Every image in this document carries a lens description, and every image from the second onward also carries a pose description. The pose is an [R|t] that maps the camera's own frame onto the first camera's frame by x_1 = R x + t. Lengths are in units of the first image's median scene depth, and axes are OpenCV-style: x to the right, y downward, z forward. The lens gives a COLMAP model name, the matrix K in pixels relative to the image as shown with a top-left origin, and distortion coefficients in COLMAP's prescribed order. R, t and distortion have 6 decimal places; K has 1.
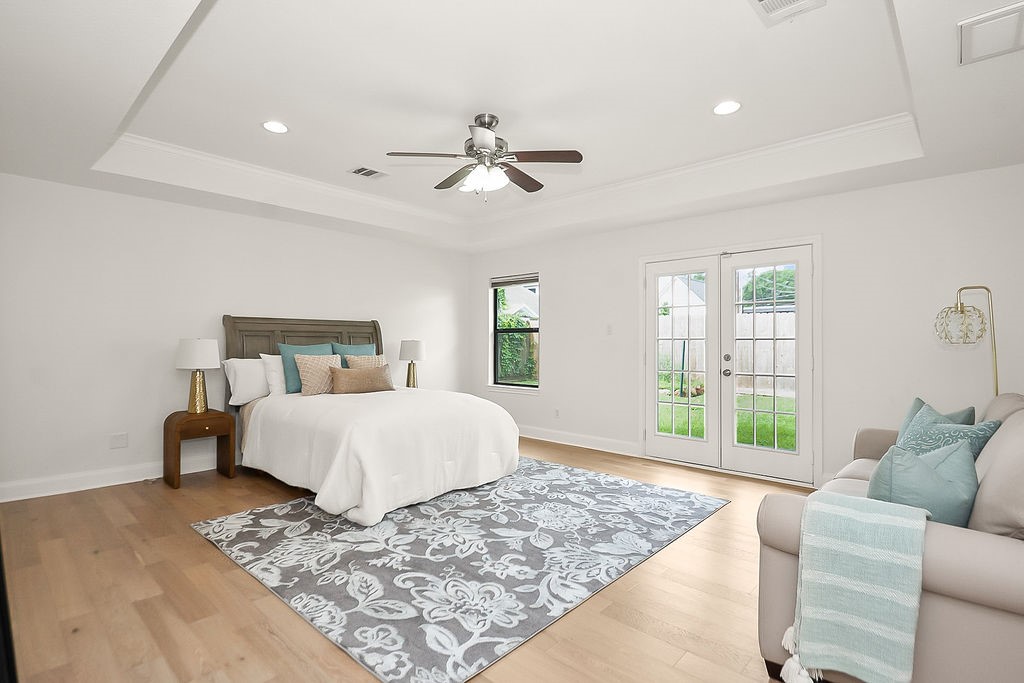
lens RADIAL K [[494.7, 0, 513.2], [0, 494.7, 339.4], [0, 0, 1]] dist [0.003637, -0.011970]
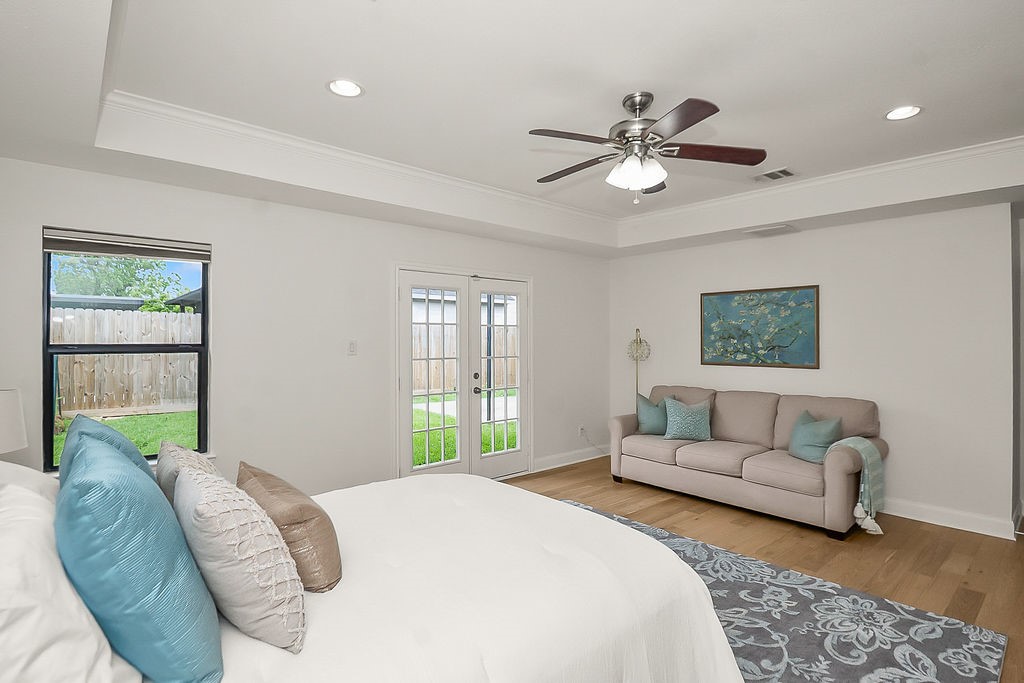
lens RADIAL K [[509.8, 0, 508.8], [0, 509.8, 346.3], [0, 0, 1]] dist [-0.045942, -0.000368]
pose [[0.132386, -0.003093, 0.991193, -1.081621], [-0.002135, 0.999992, 0.003406, -0.055418], [-0.991196, -0.002567, 0.132378, 1.400179]]
